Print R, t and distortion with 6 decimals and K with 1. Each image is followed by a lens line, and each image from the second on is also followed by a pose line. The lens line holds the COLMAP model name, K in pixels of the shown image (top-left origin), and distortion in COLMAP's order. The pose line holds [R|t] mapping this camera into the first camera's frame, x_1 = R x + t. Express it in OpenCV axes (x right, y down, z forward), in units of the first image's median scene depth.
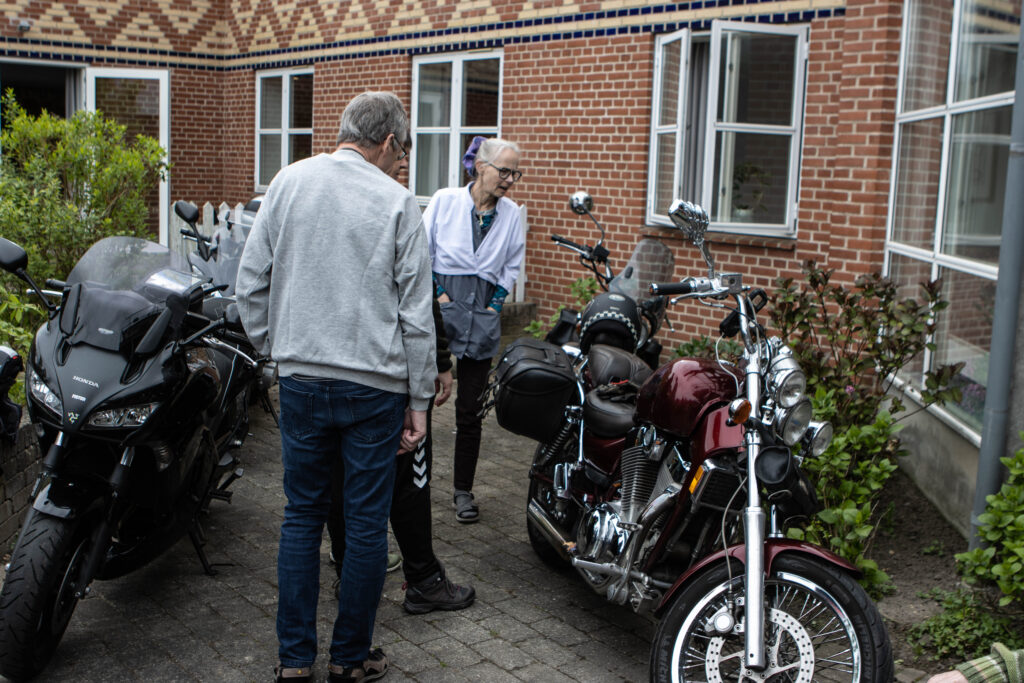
lens RADIAL K [[1128.6, 0, 512.0], [0, 1128.6, 341.5], [0, 0, 1]] dist [-0.103831, 0.022729]
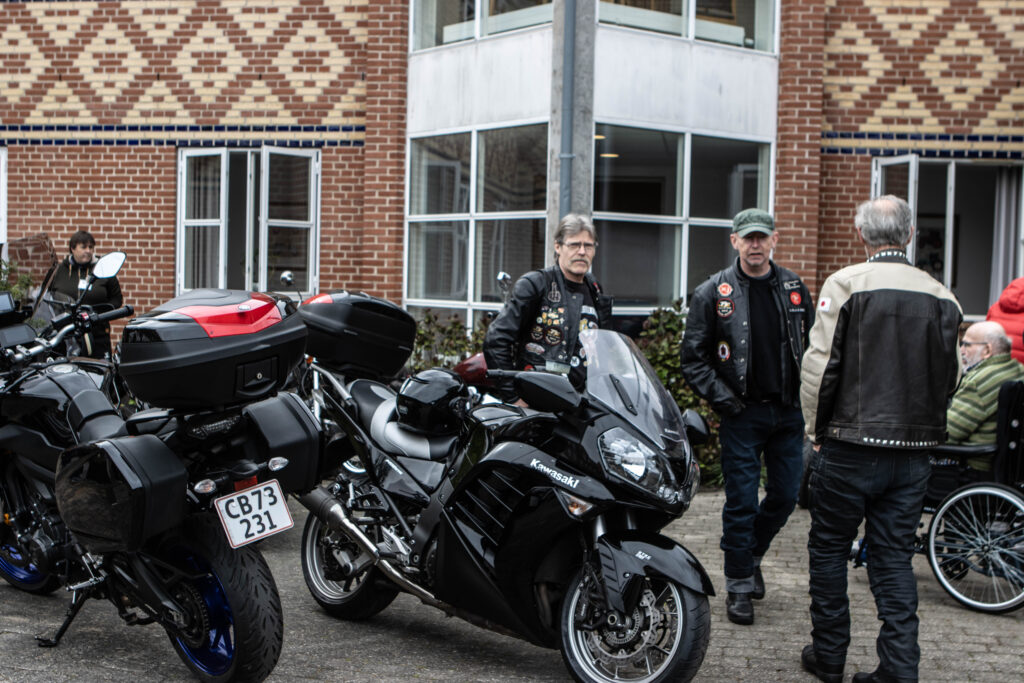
lens RADIAL K [[1382.2, 0, 512.0], [0, 1382.2, 341.5], [0, 0, 1]] dist [-0.150705, 0.295111]
pose [[0.736812, -0.055280, 0.673834, -0.737446], [0.107298, 0.993582, -0.035815, 0.044880], [-0.667529, 0.098690, 0.738014, -0.424665]]
